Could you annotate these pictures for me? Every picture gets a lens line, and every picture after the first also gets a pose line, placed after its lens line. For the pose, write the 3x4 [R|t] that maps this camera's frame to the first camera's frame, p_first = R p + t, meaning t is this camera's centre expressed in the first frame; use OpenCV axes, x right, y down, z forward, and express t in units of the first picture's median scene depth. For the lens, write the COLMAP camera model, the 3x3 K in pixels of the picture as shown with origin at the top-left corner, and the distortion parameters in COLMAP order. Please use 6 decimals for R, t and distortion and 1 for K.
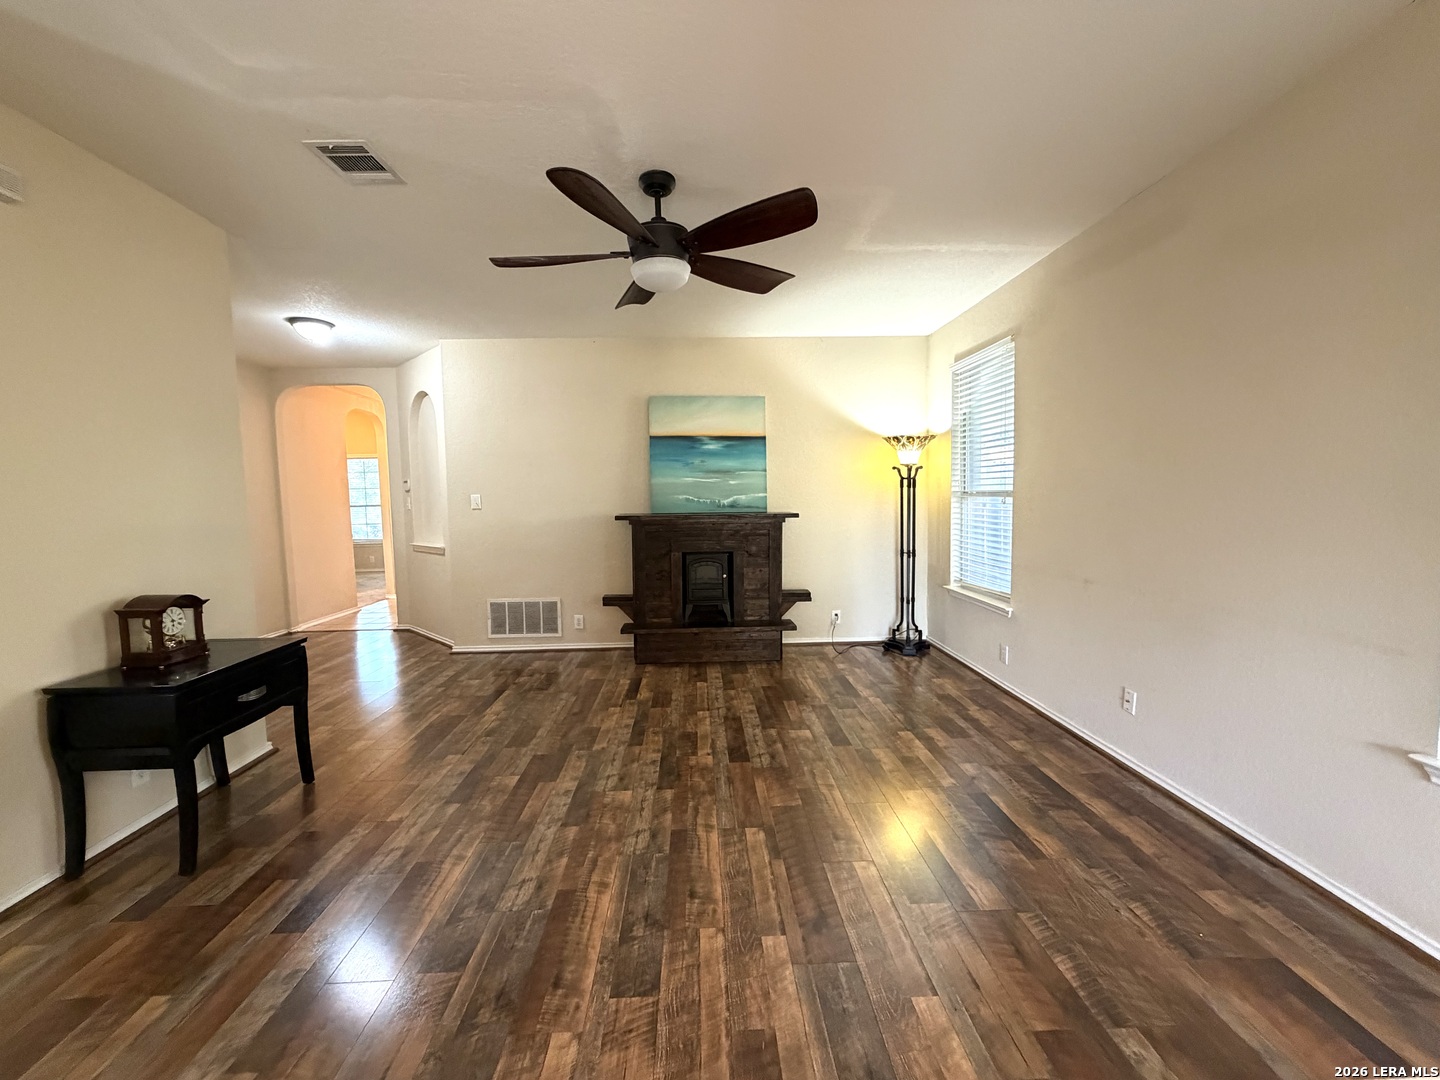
lens RADIAL K [[573.4, 0, 716.2], [0, 573.4, 538.3], [0, 0, 1]] dist [0.000958, 0.000124]
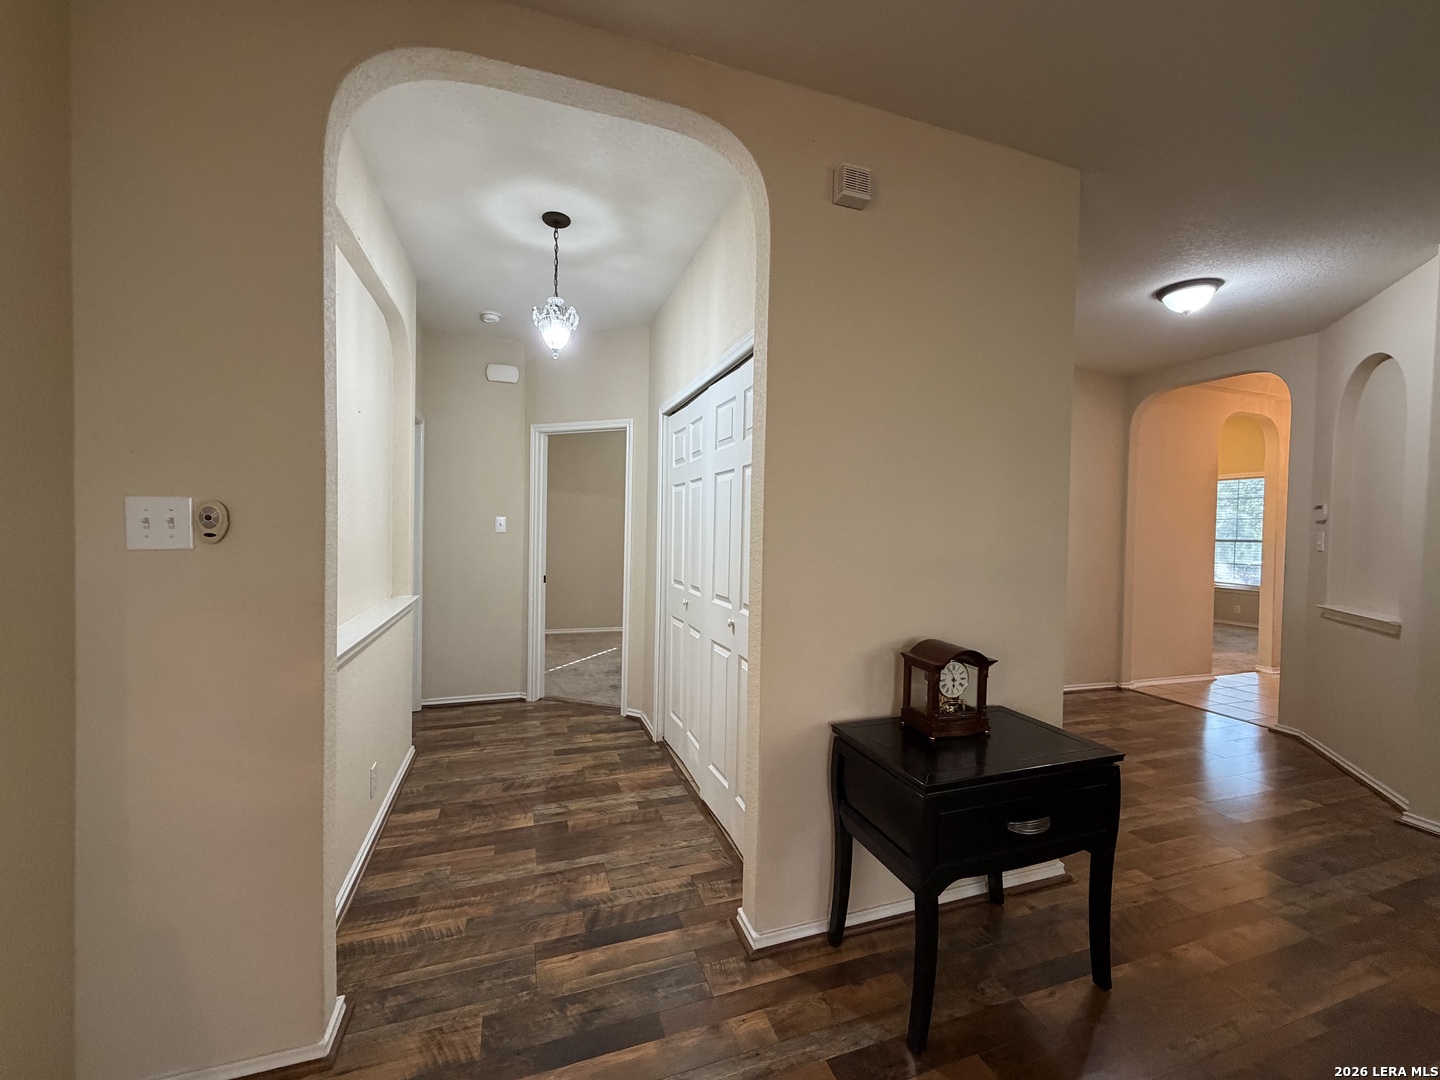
lens RADIAL K [[573.4, 0, 716.2], [0, 573.4, 538.3], [0, 0, 1]] dist [0.000958, 0.000124]
pose [[0.286720, 0.045910, -0.956914, -0.249071], [-0.096300, 0.995173, 0.018891, -0.024095], [0.953162, 0.086735, 0.289758, 0.367930]]
